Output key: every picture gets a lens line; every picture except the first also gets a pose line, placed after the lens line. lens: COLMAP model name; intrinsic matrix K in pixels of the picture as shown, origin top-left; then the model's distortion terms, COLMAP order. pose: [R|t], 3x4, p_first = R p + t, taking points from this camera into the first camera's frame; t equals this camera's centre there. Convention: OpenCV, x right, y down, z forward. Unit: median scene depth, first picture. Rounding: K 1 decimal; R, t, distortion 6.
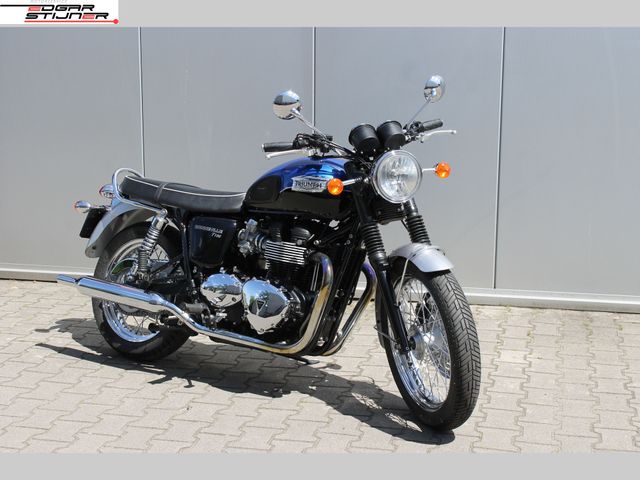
lens RADIAL K [[1253.1, 0, 320.0], [0, 1253.1, 240.0], [0, 0, 1]] dist [-0.017658, -0.027153]
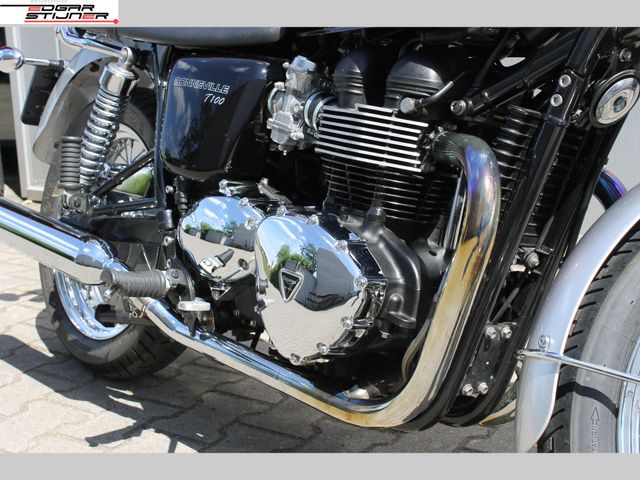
lens RADIAL K [[927.6, 0, 320.0], [0, 927.6, 240.0], [0, 0, 1]] dist [-0.008235, 0.014068]
pose [[0.970388, 0.026699, -0.240072, 0.021402], [-0.011817, 0.997930, 0.063216, 0.022203], [0.241263, -0.058507, 0.968695, 0.738196]]
